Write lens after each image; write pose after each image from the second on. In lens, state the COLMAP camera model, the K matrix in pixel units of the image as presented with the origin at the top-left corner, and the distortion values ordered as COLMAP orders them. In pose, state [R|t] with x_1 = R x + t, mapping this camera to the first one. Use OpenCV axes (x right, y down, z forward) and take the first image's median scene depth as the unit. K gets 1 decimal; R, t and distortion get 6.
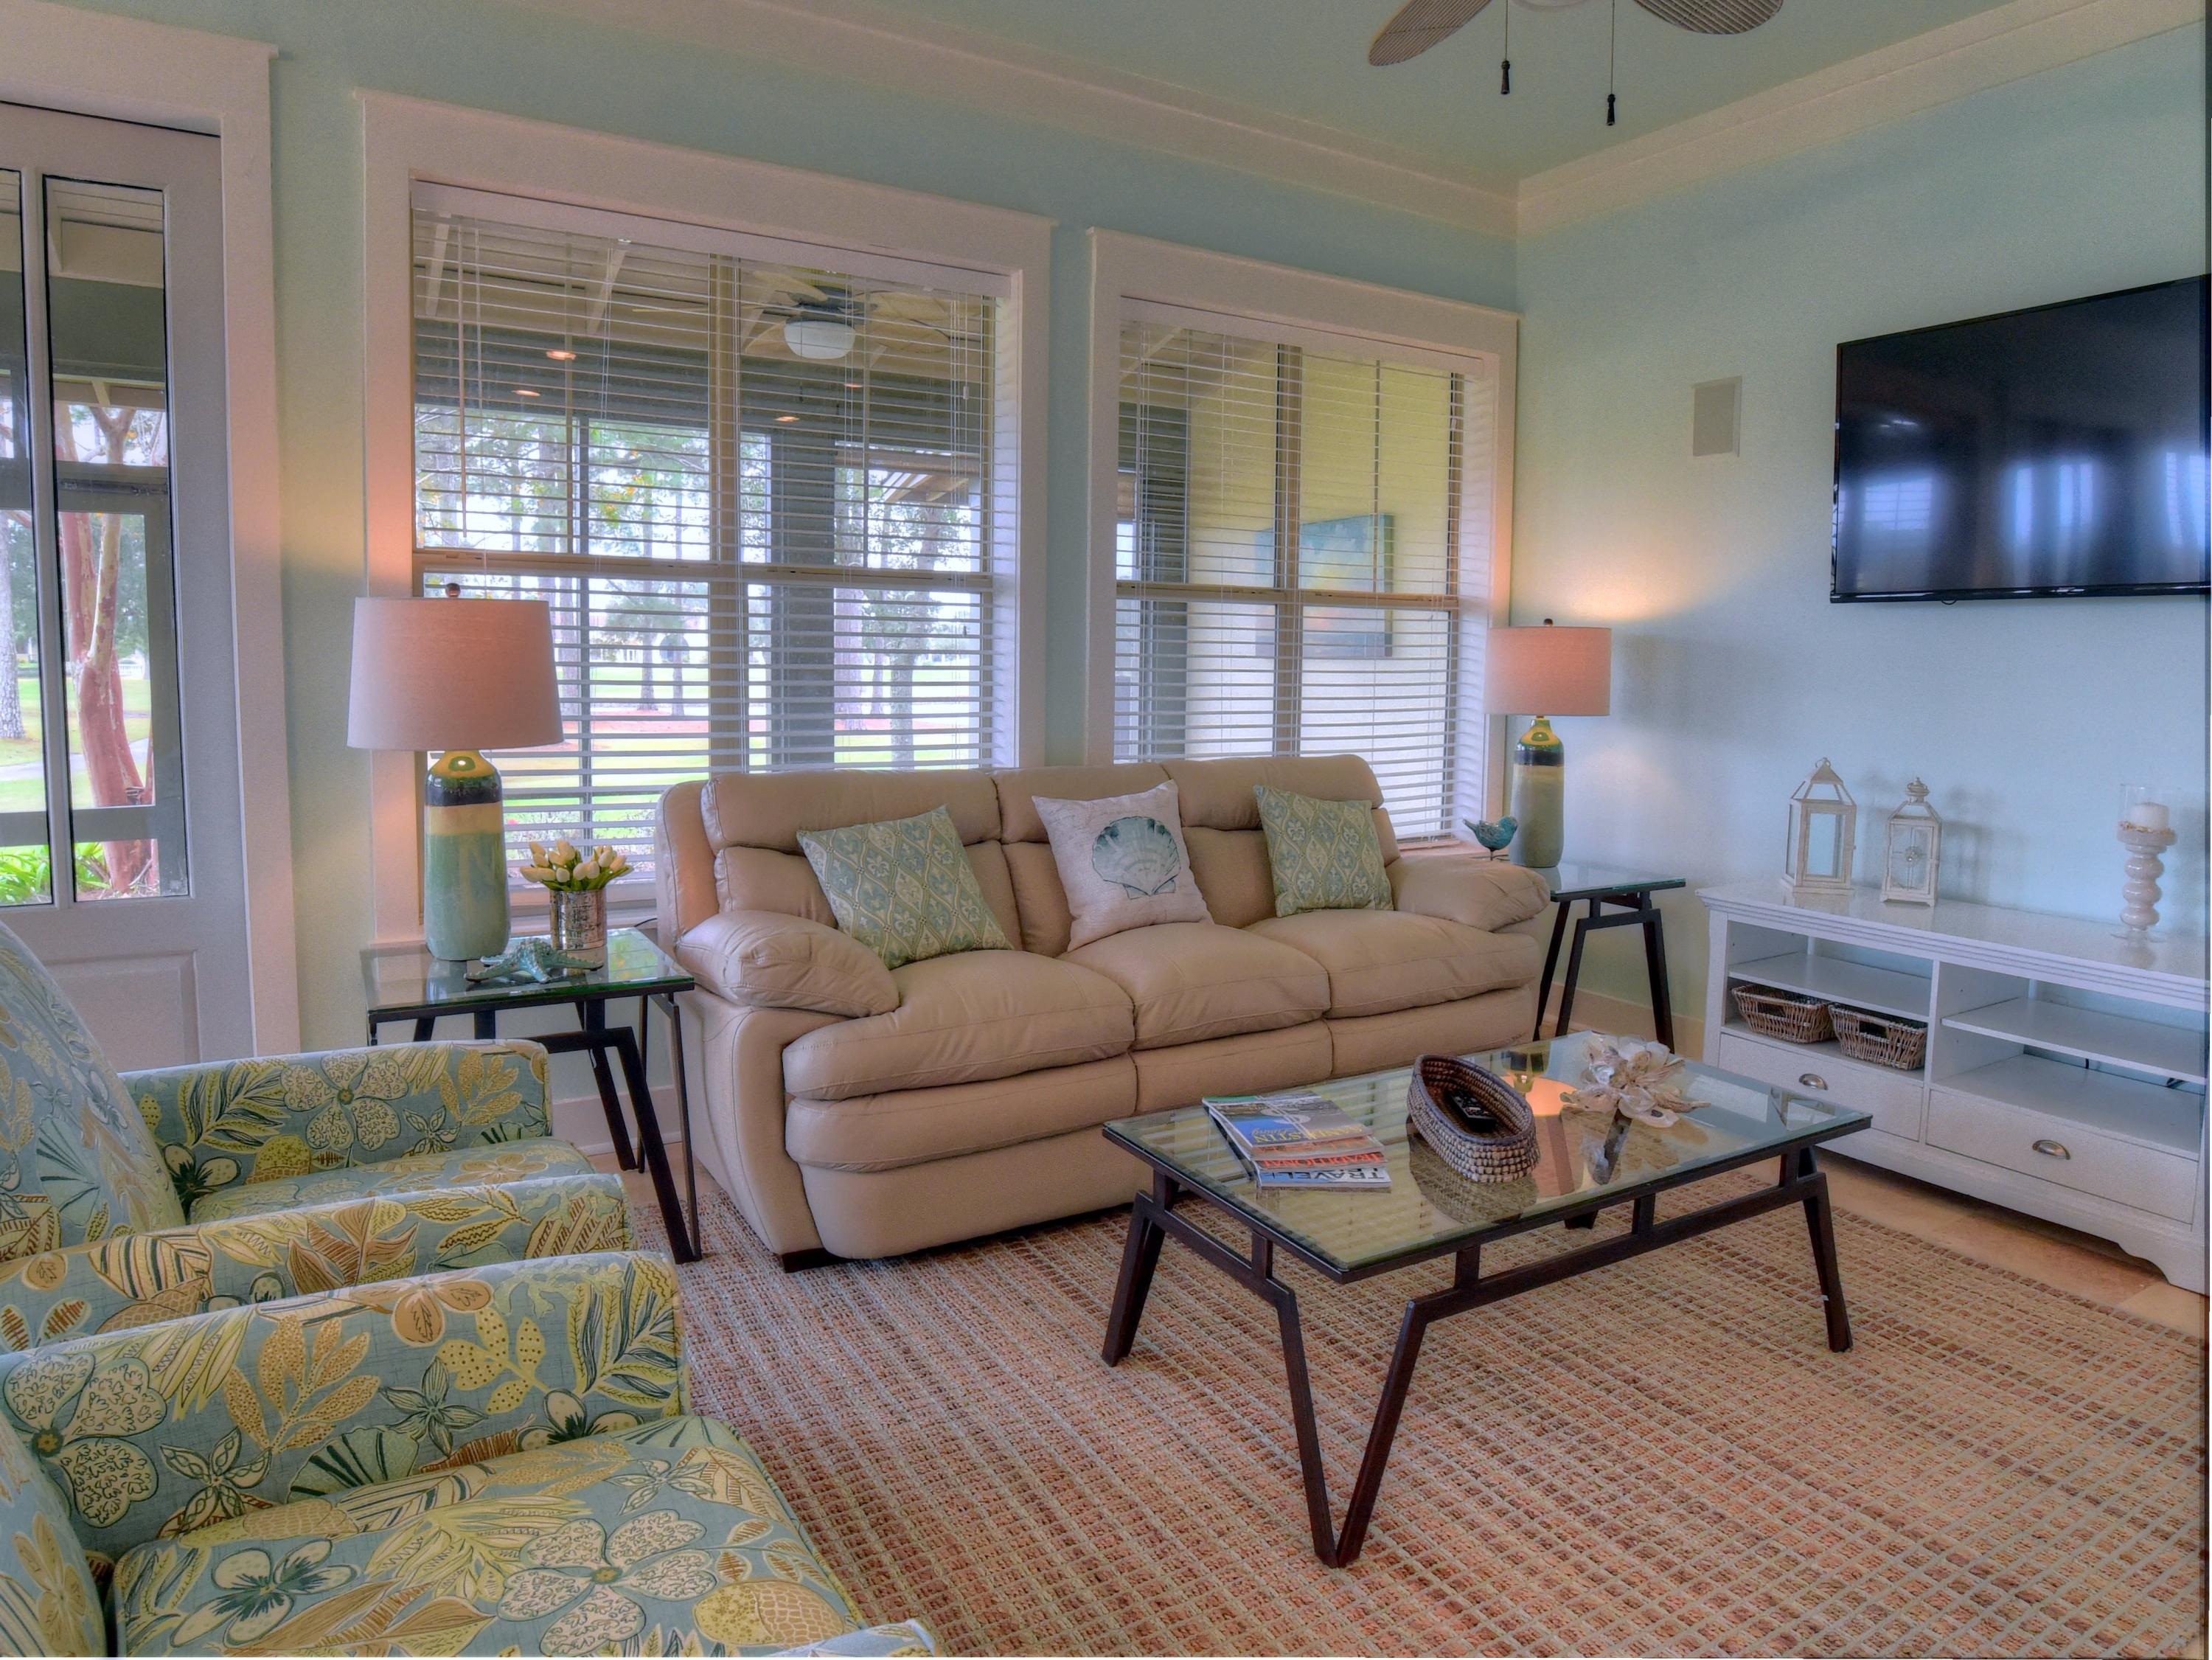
lens RADIAL K [[1360.7, 0, 1098.0], [0, 1360.7, 776.4], [0, 0, 1]] dist [-0.074726, 0.027649]
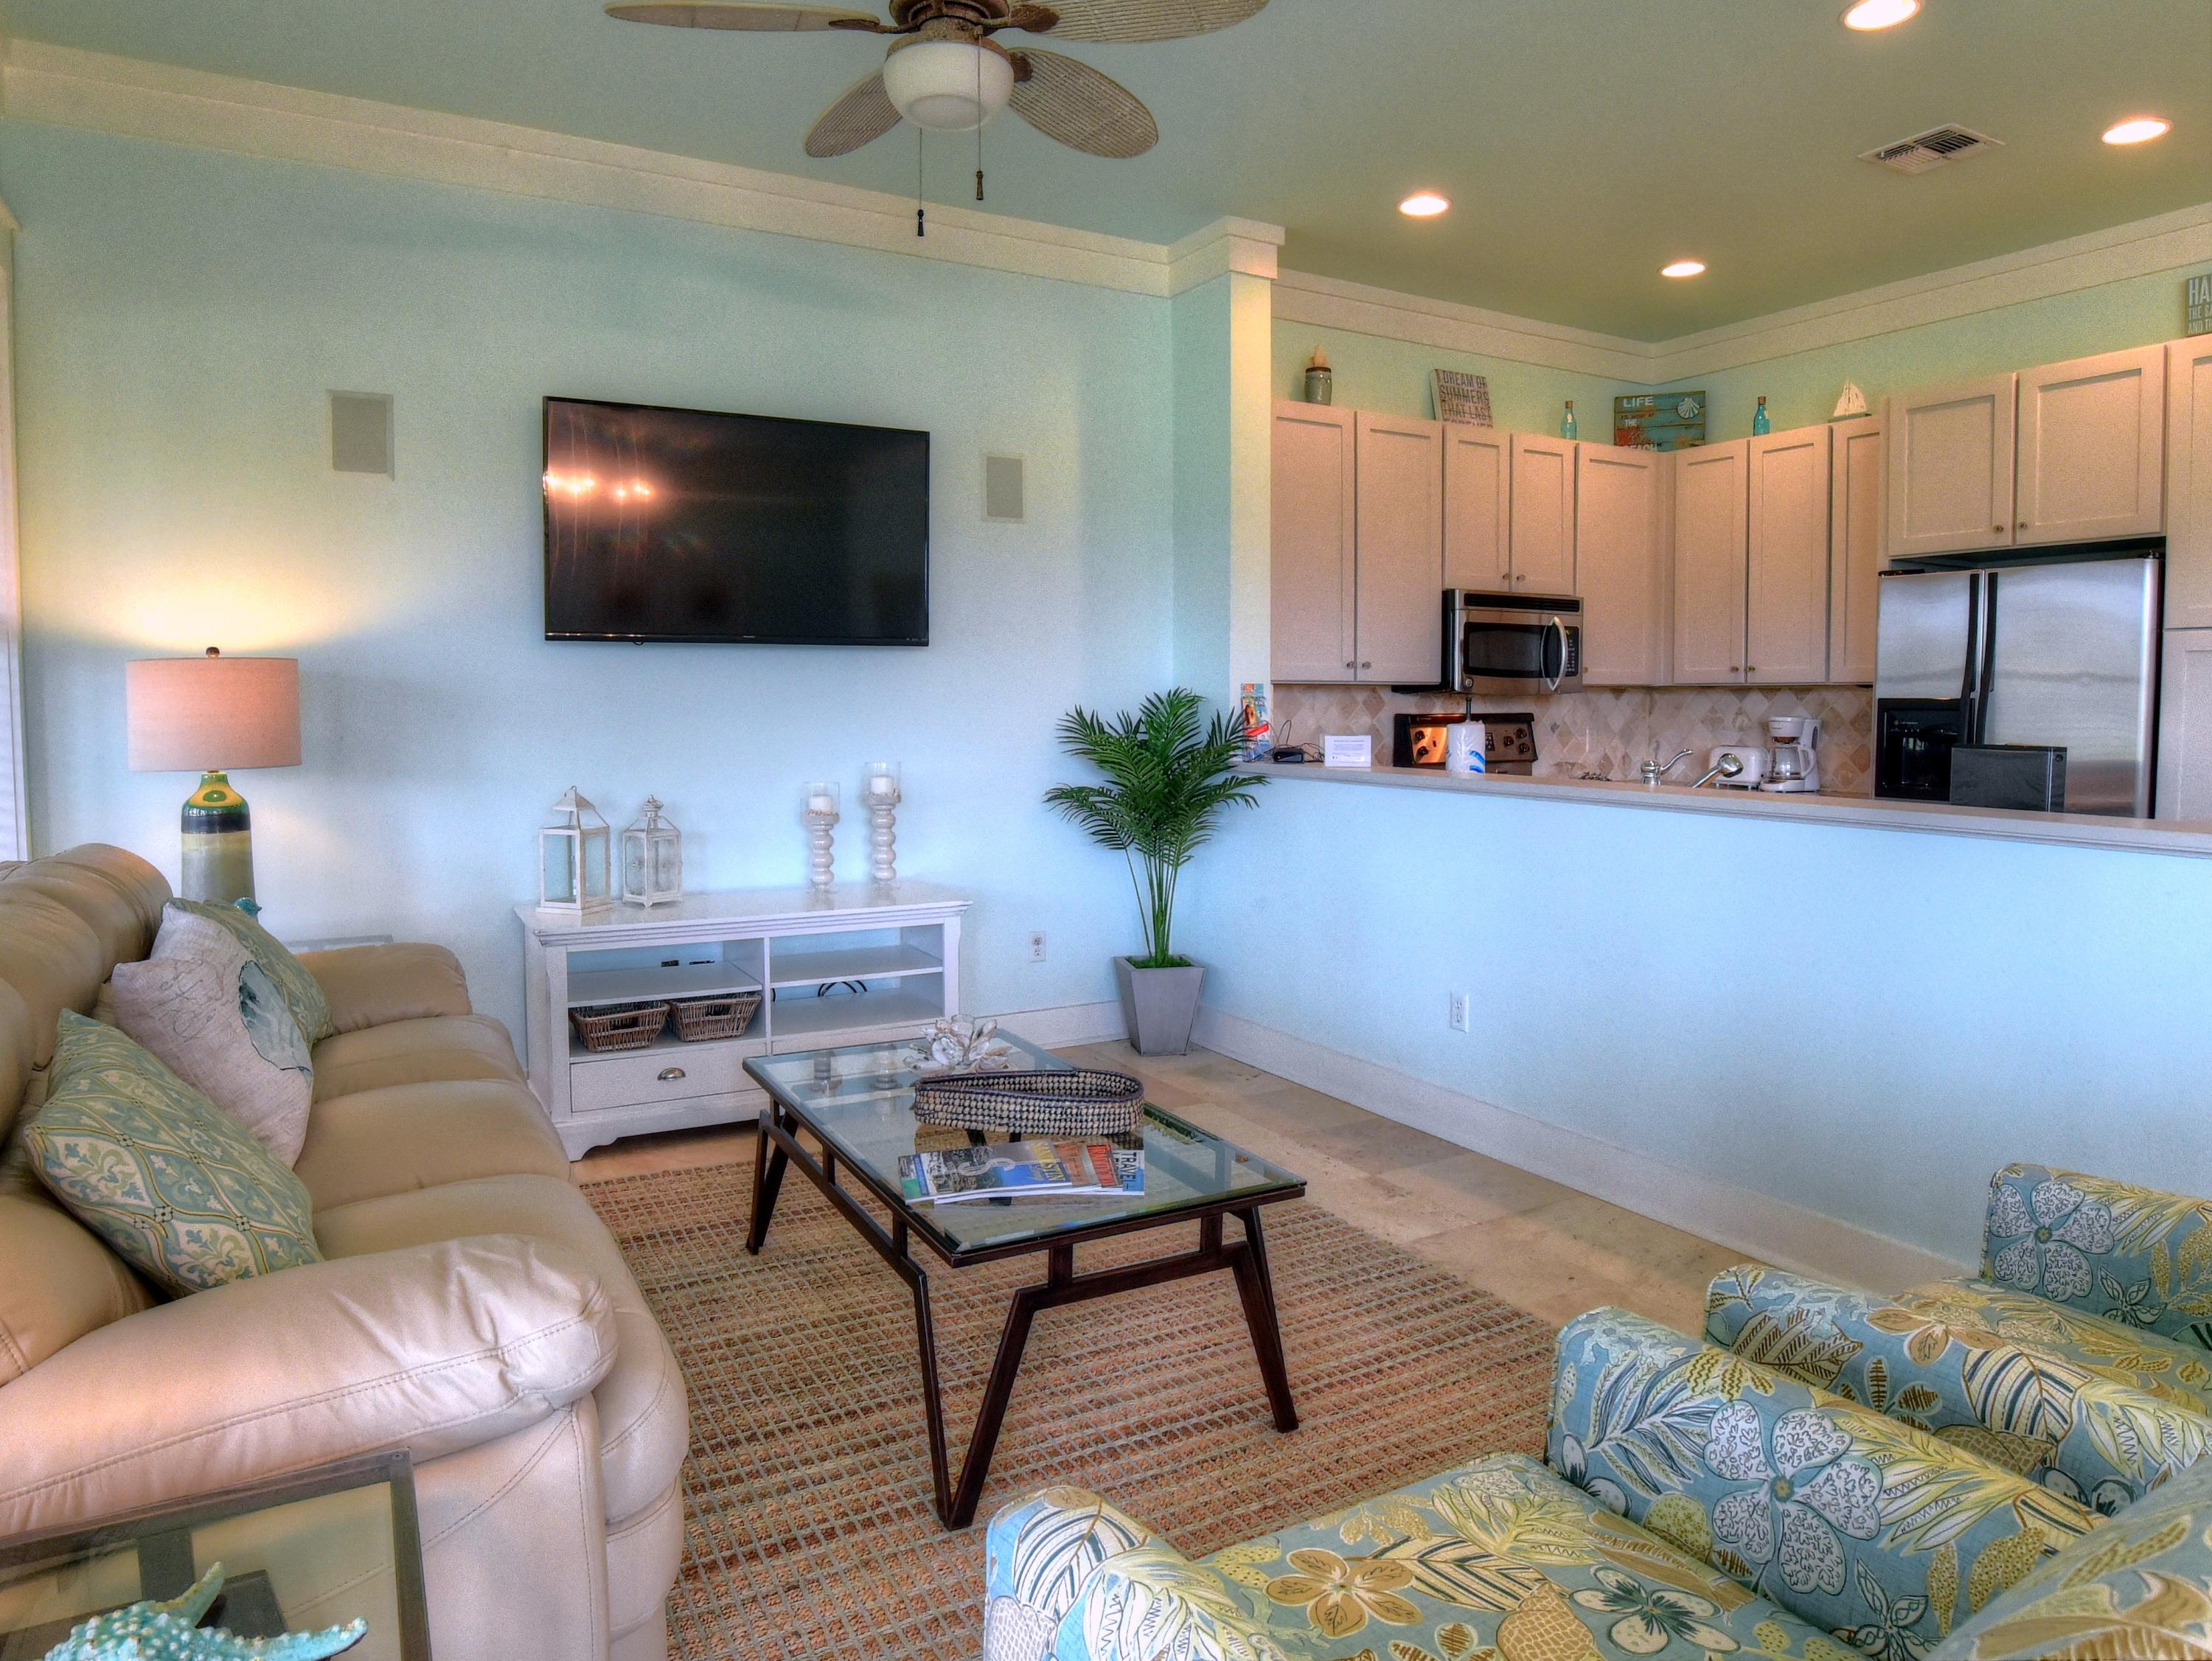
lens RADIAL K [[1381.0, 0, 1110.5], [0, 1381.0, 782.3], [0, 0, 1]] dist [-0.073486, 0.029258]
pose [[0.016410, -0.074084, 0.997117, -0.563114], [0.085059, 0.993740, 0.072434, -0.062762], [-0.996241, 0.083625, 0.022609, 0.578747]]
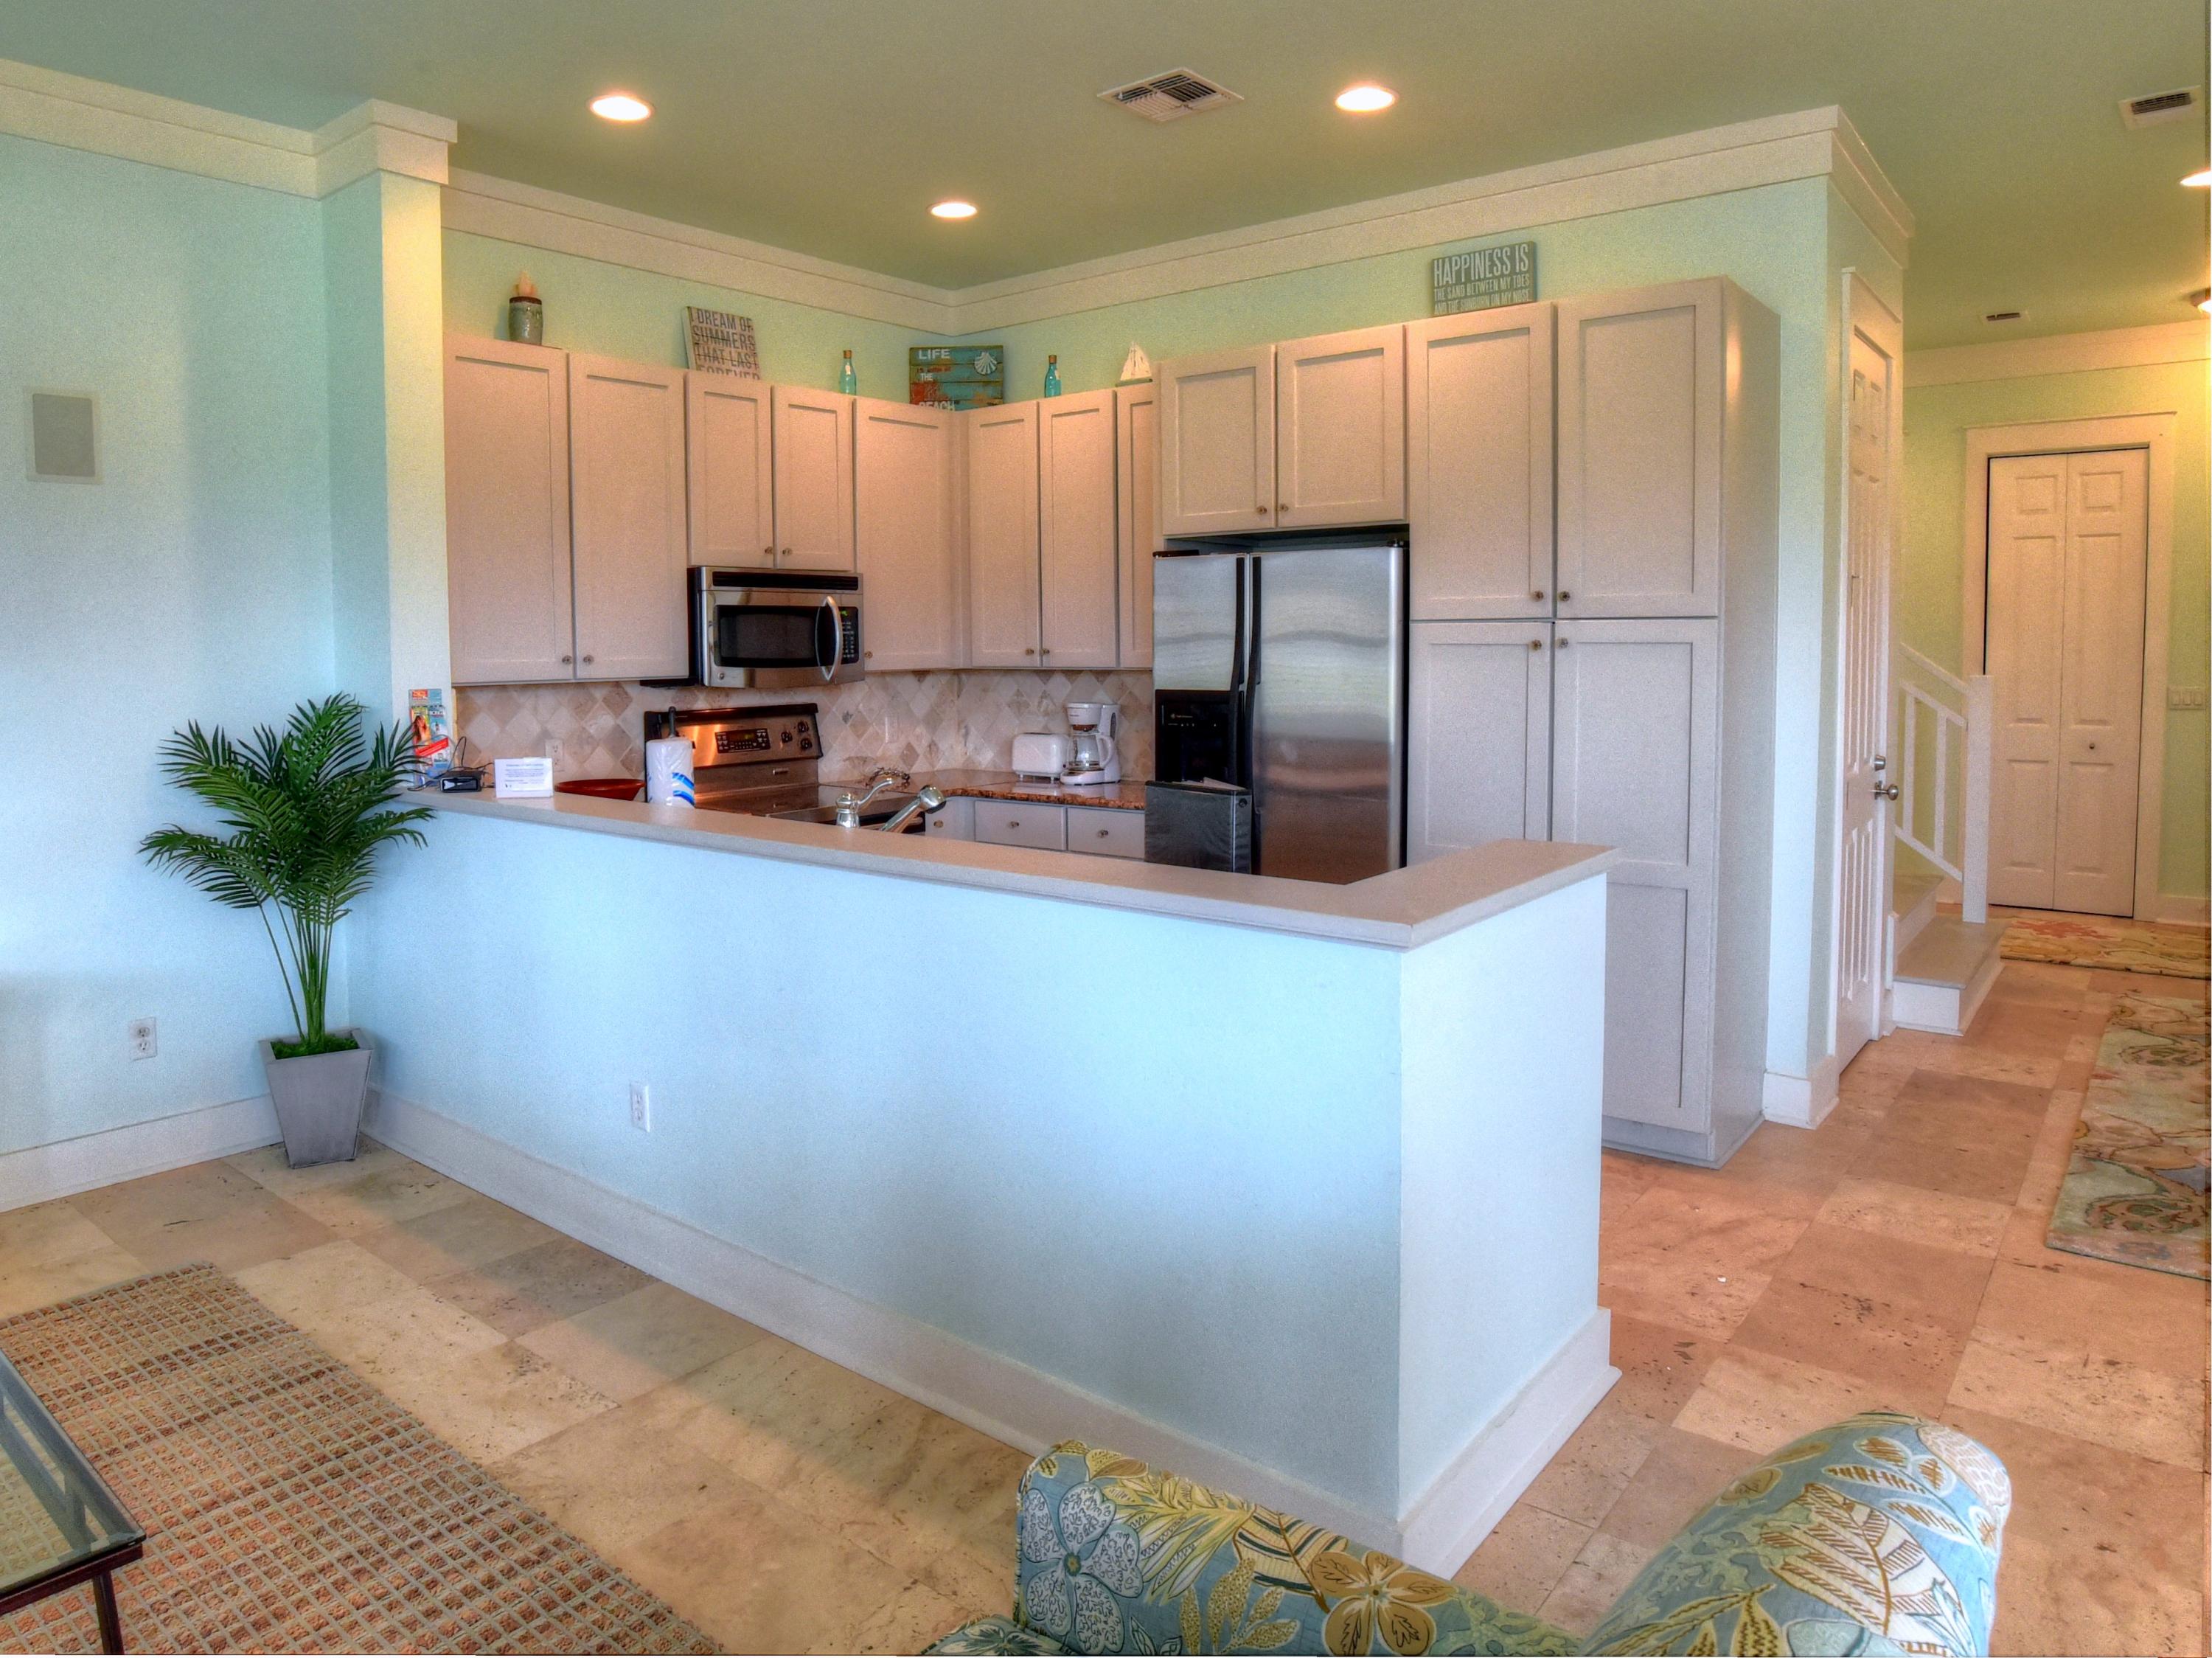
lens RADIAL K [[1437.7, 0, 1041.4], [0, 1437.7, 732.2], [0, 0, 1]] dist [-0.077892, 0.035497]
pose [[-0.327892, -0.070996, 0.942044, -0.406534], [0.084474, 0.990974, 0.104086, -0.092371], [-0.940931, 0.113708, -0.318936, 0.353729]]
